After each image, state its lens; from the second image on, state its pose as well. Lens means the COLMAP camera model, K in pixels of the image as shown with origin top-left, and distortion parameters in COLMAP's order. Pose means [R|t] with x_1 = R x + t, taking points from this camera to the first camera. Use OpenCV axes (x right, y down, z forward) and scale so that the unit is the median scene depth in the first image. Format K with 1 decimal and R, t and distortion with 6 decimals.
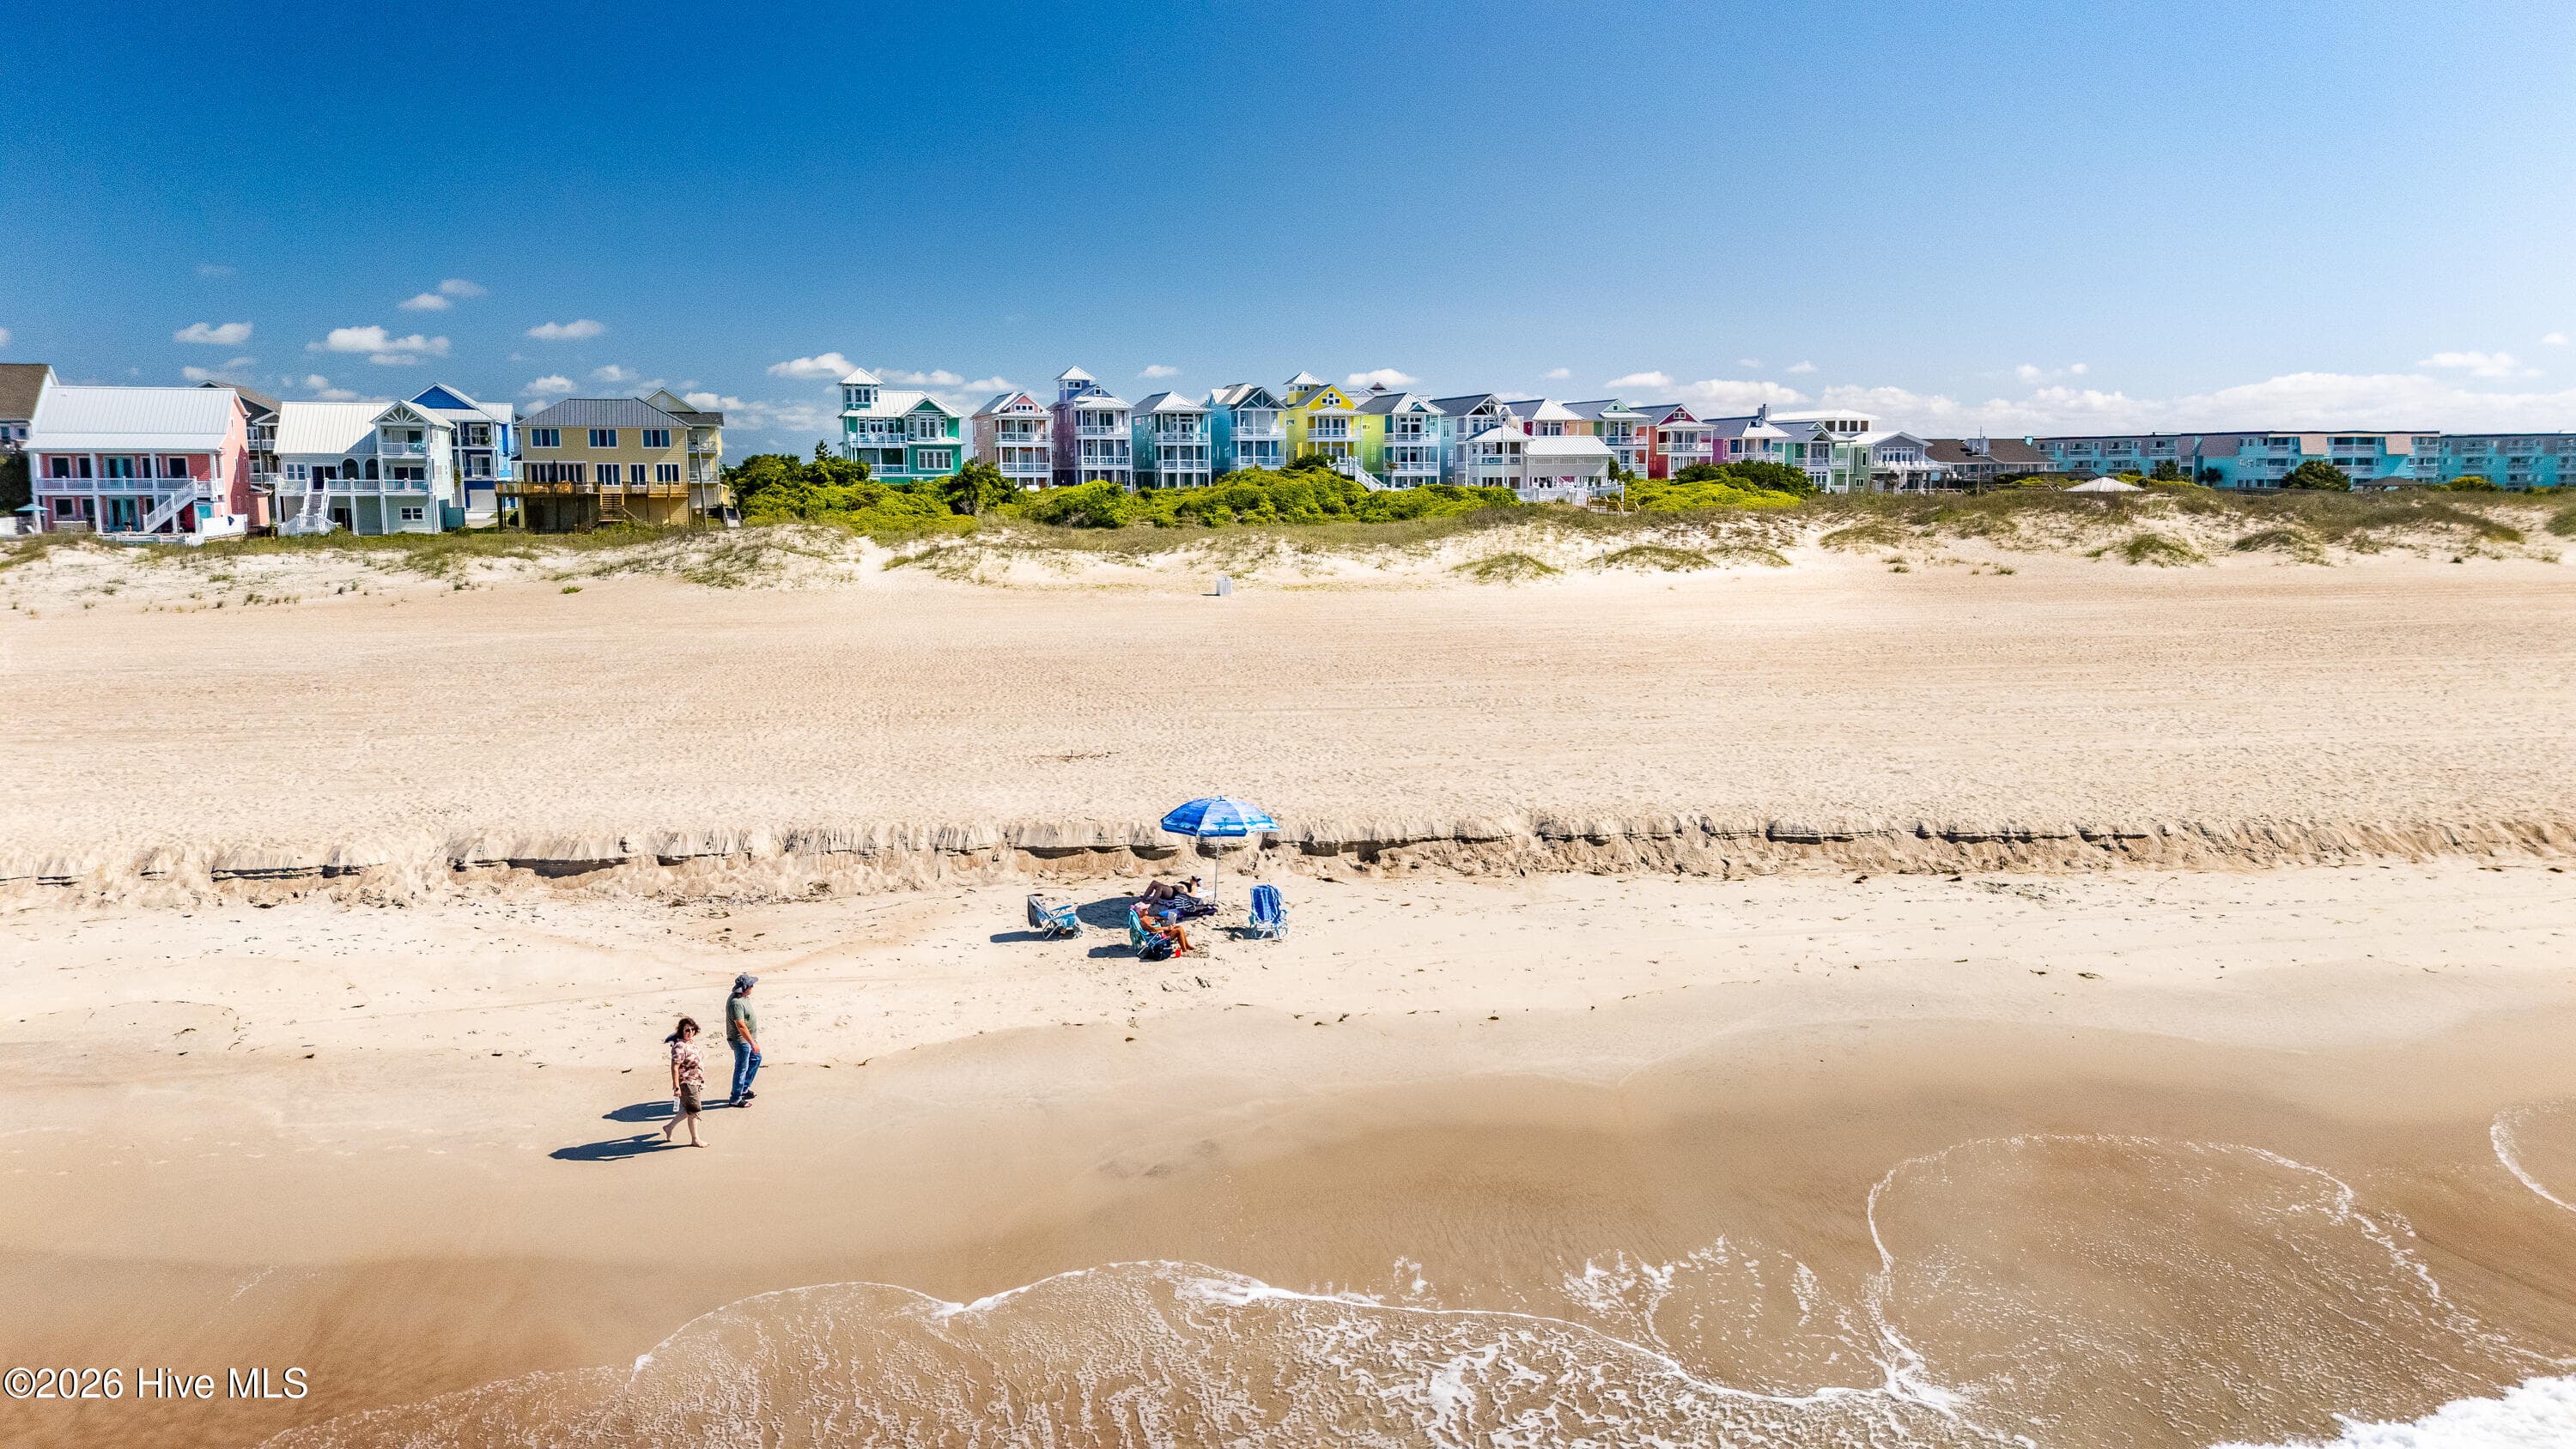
lens RADIAL K [[1889.3, 0, 1288.0], [0, 1889.3, 724.5], [0, 0, 1]] dist [0.083919, -0.078003]
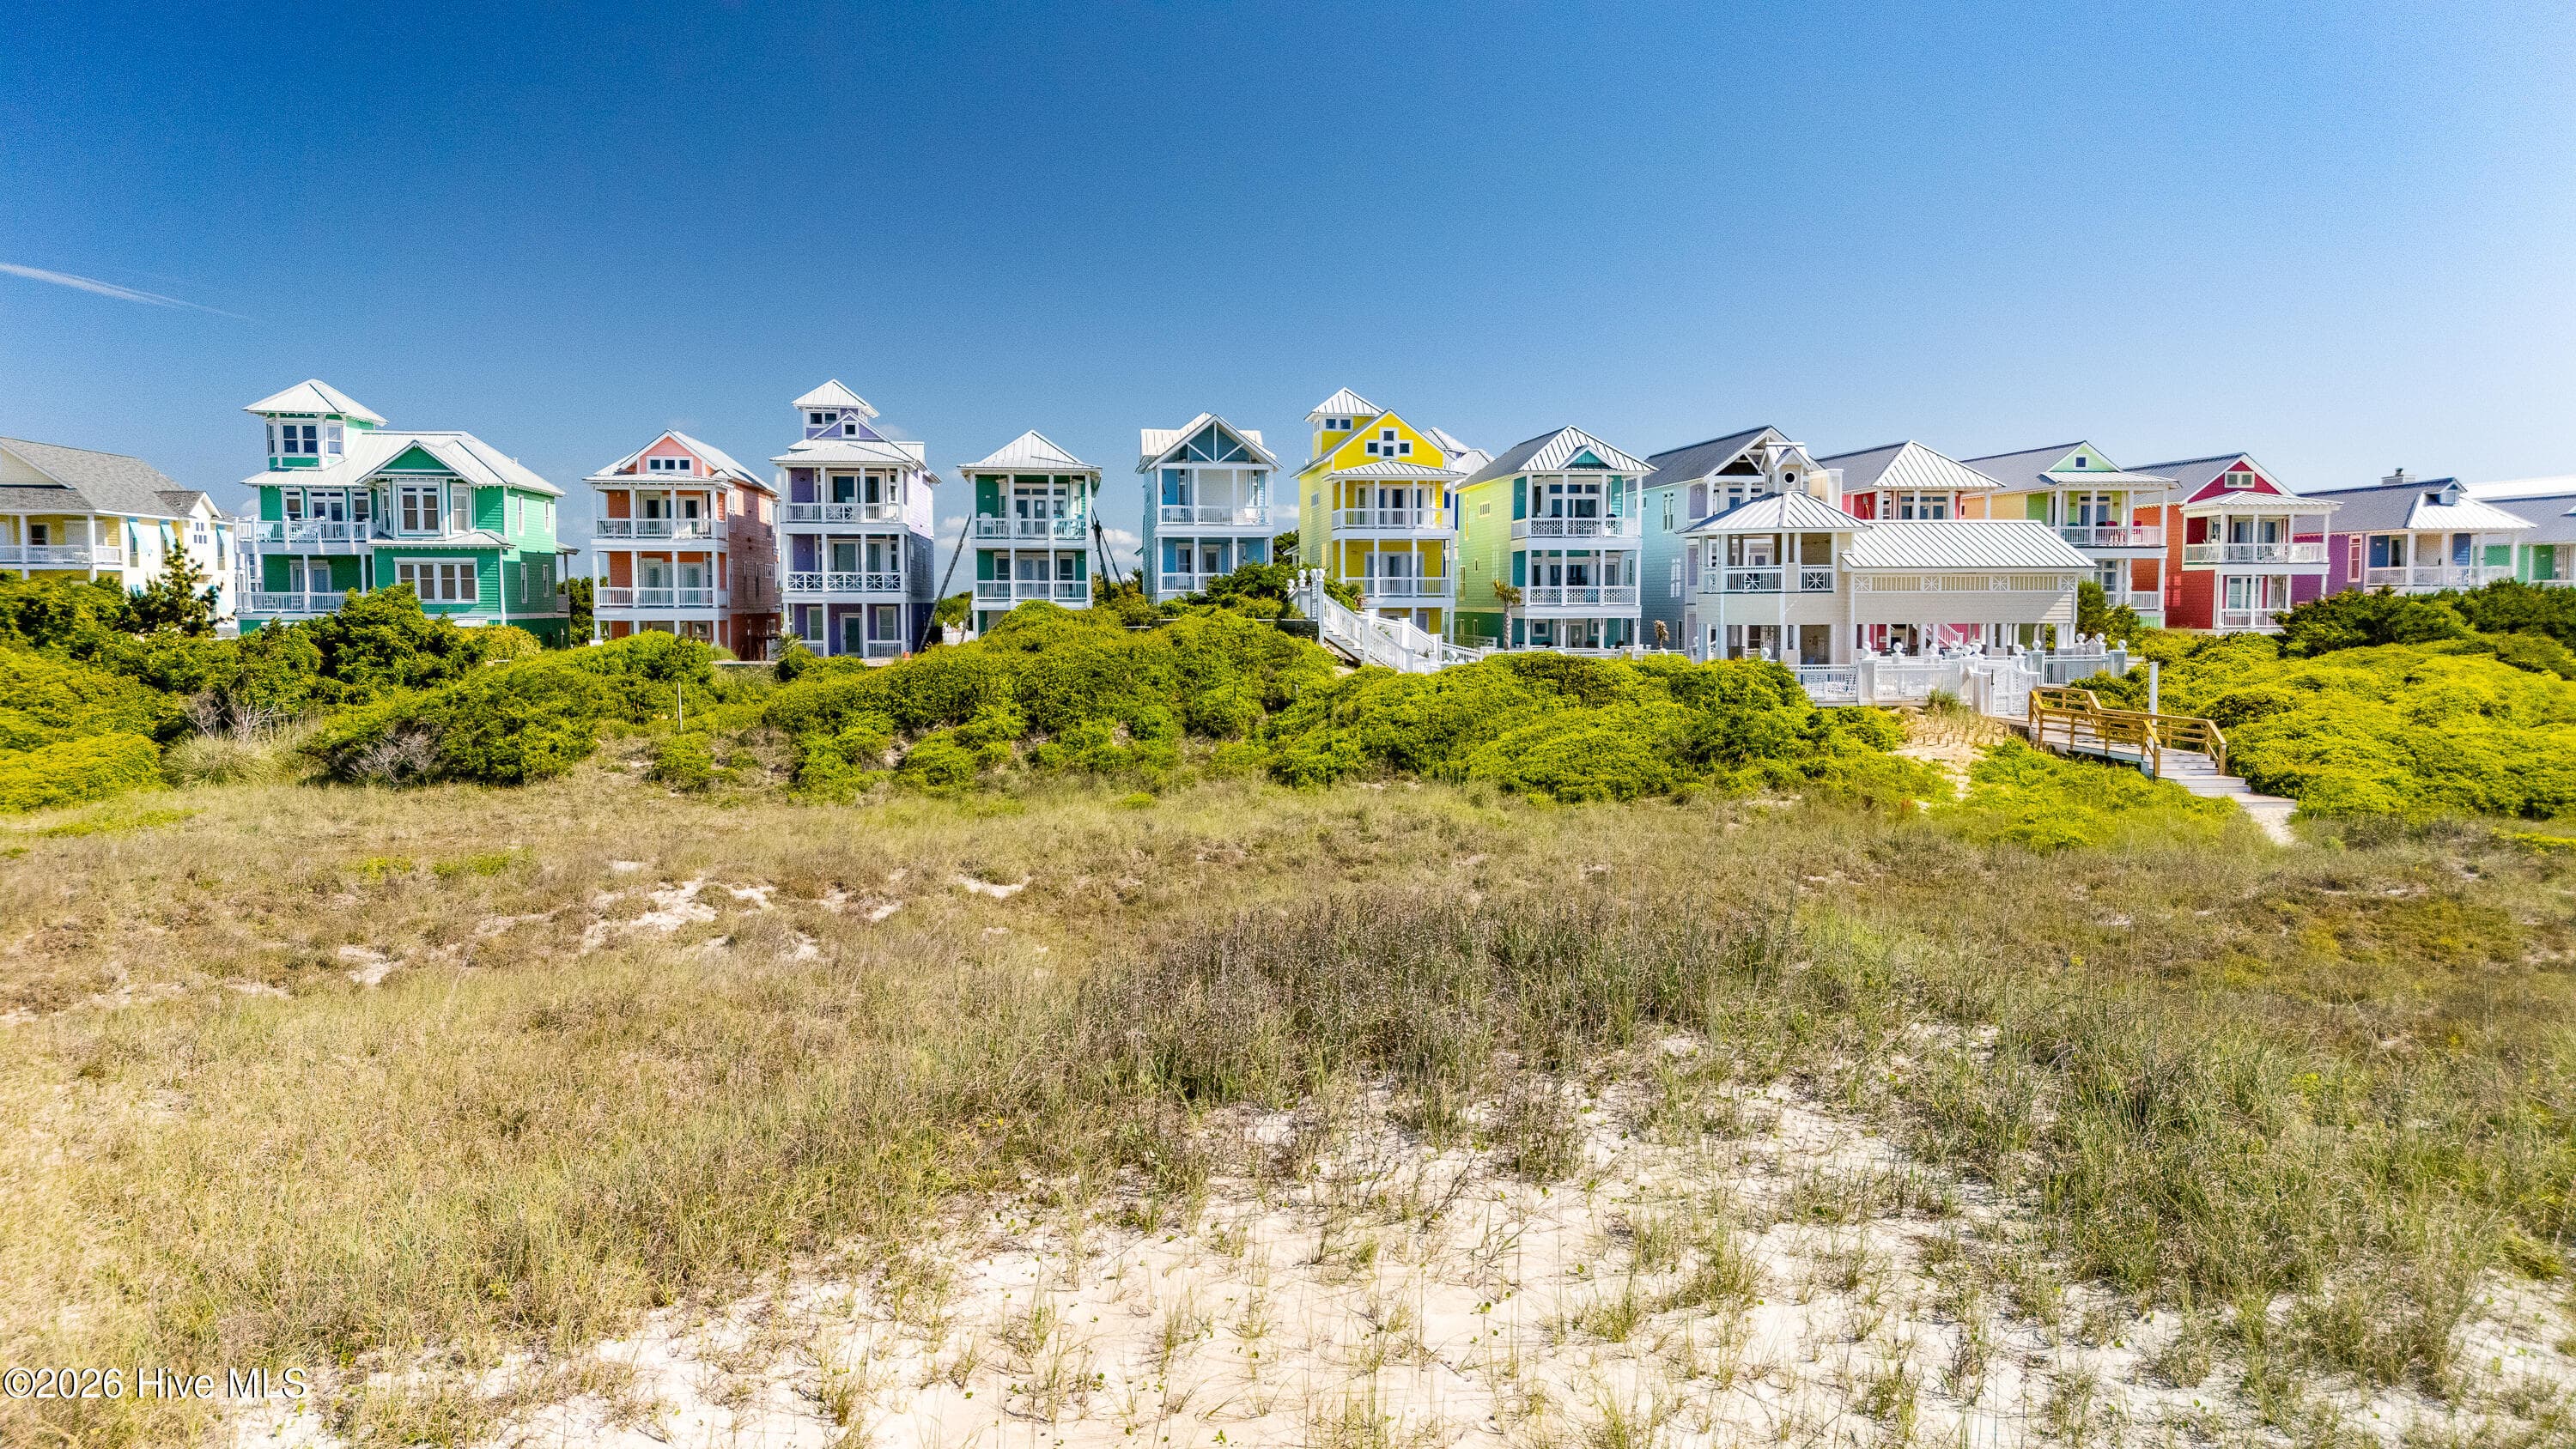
lens RADIAL K [[1901.8, 0, 1288.0], [0, 1901.8, 724.5], [0, 0, 1]] dist [0.064677, -0.053531]
pose [[0.981677, 0.013468, -0.190076, 0.087232], [-0.026565, 0.997431, -0.066523, -0.081008], [0.188692, 0.070353, 0.979513, 0.595086]]
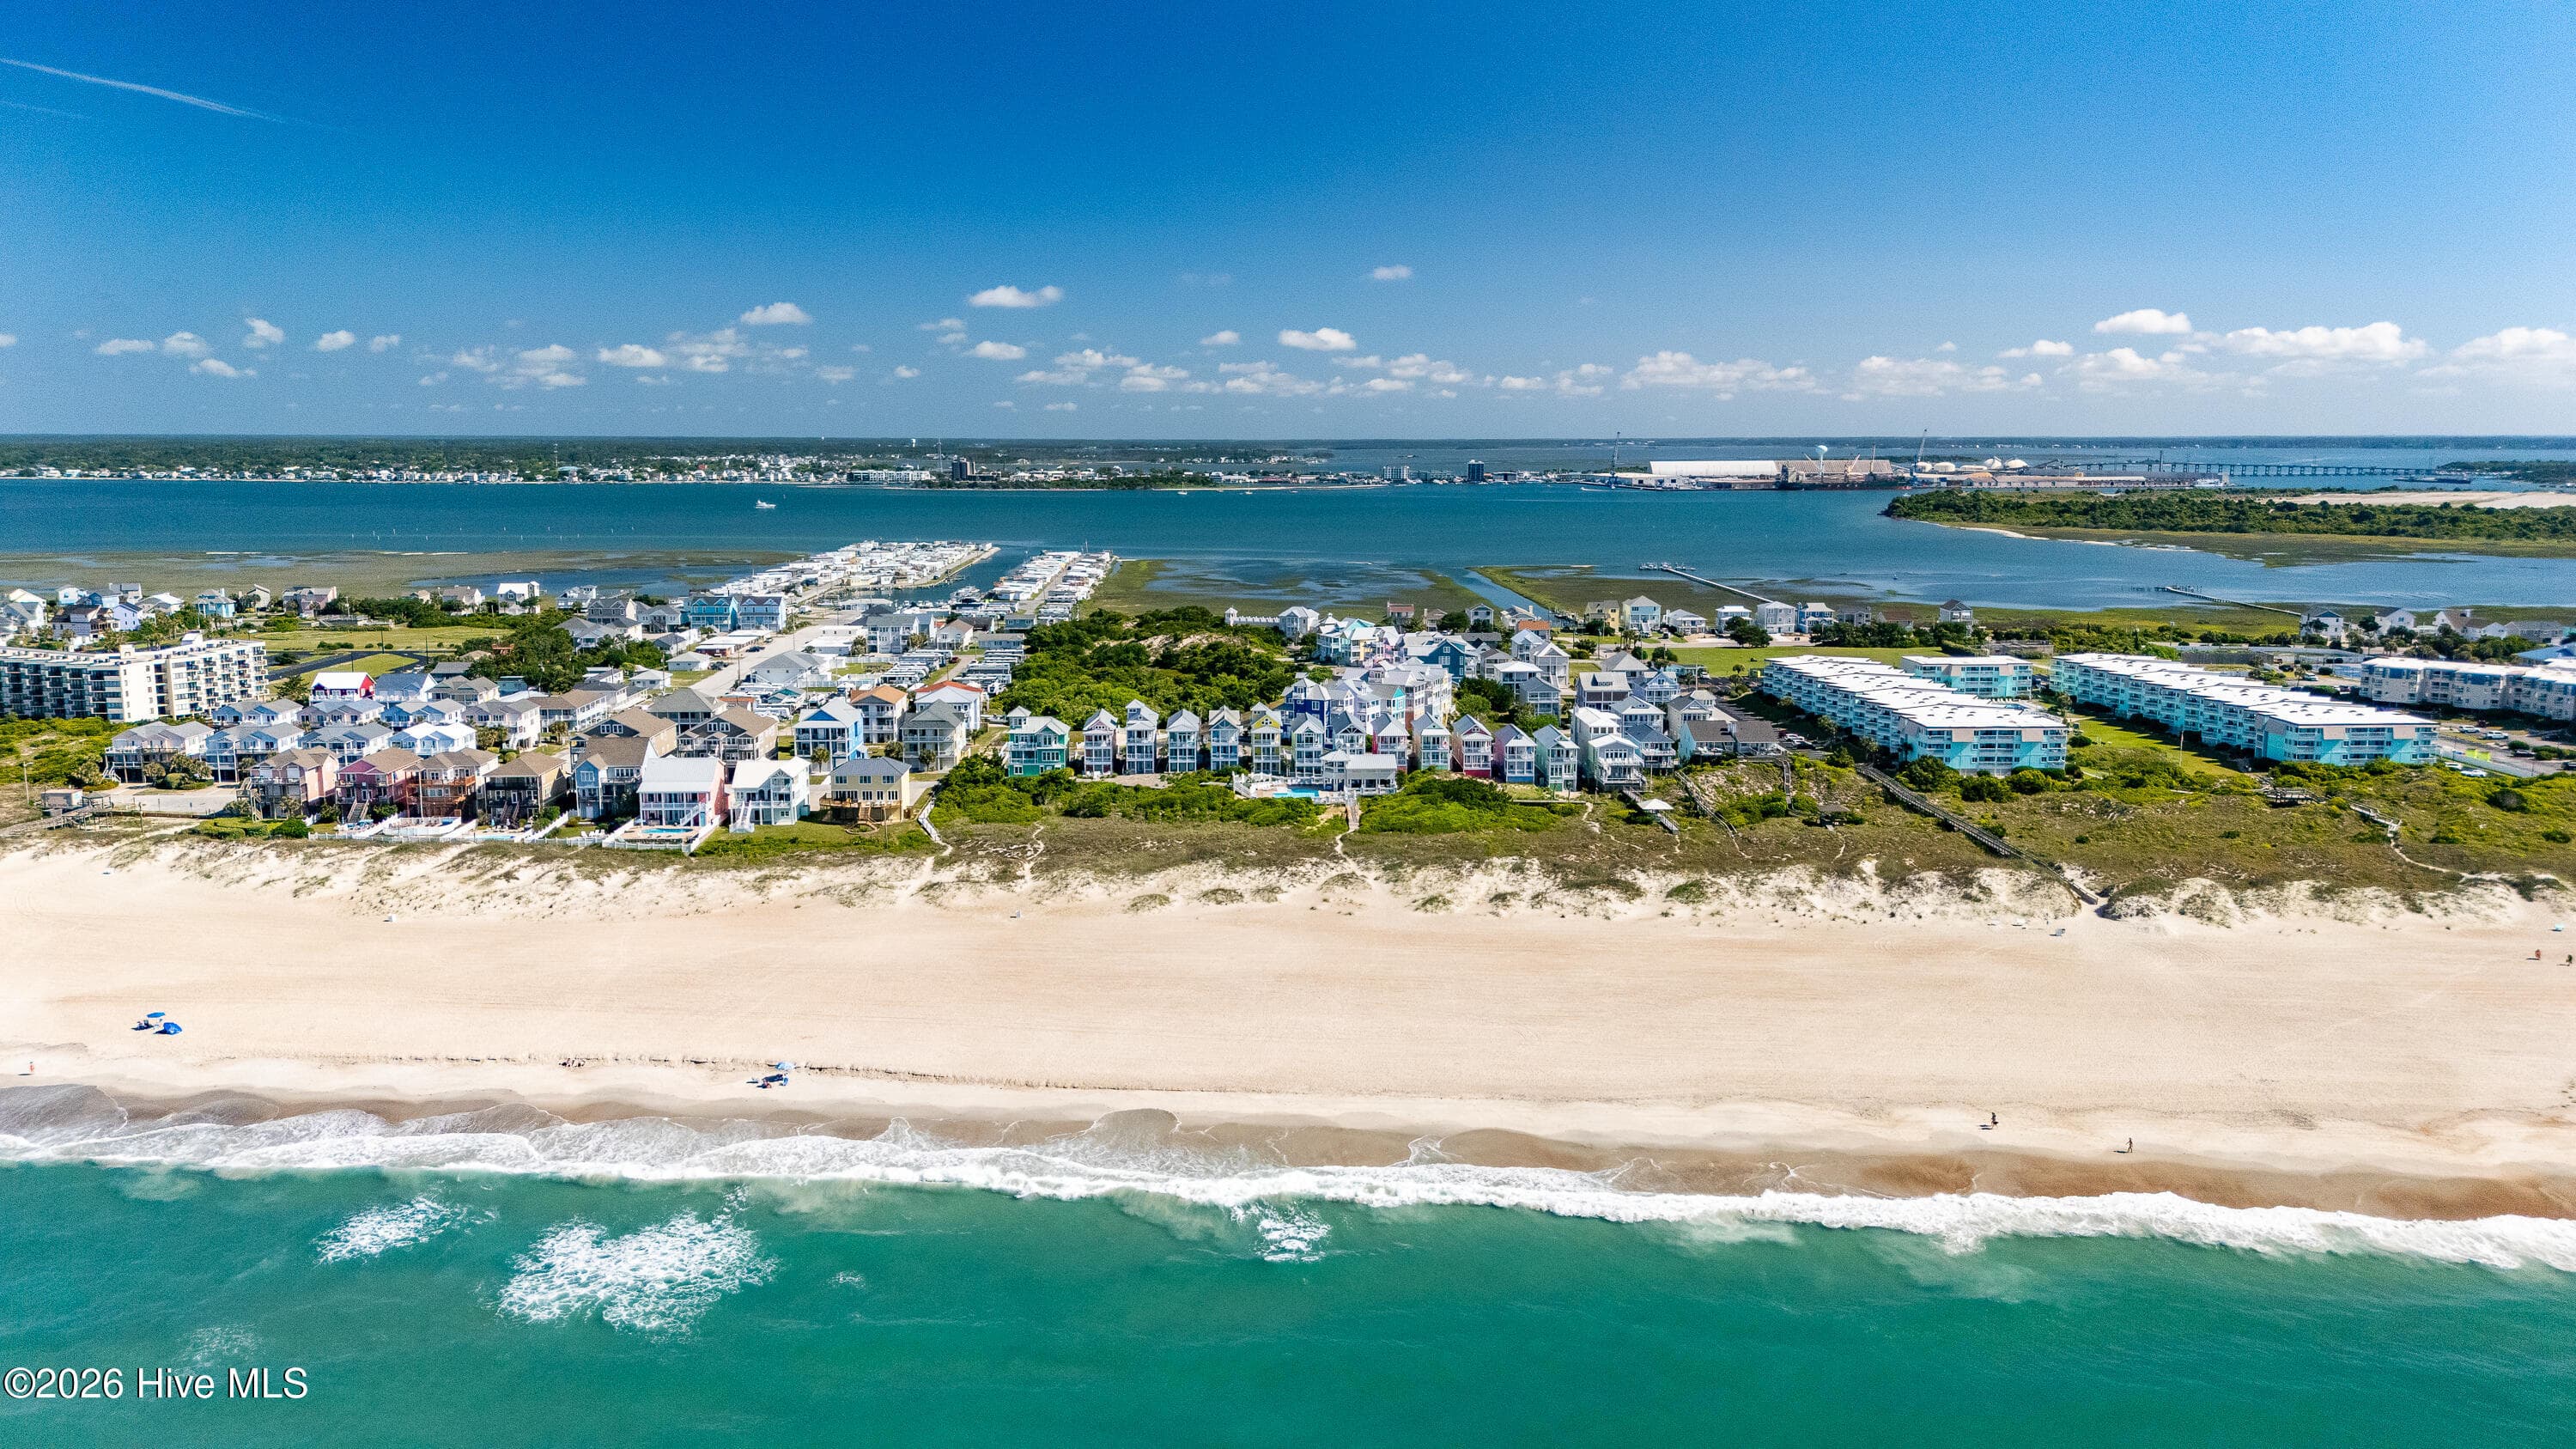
lens RADIAL K [[1889.8, 0, 1288.0], [0, 1889.8, 724.5], [0, 0, 1]] dist [0.083919, -0.078003]
pose [[0.965537, 0.040690, -0.257066, 0.532256], [-0.037915, 0.999157, 0.015748, -0.207312], [0.257490, -0.005459, 0.966266, -0.787407]]
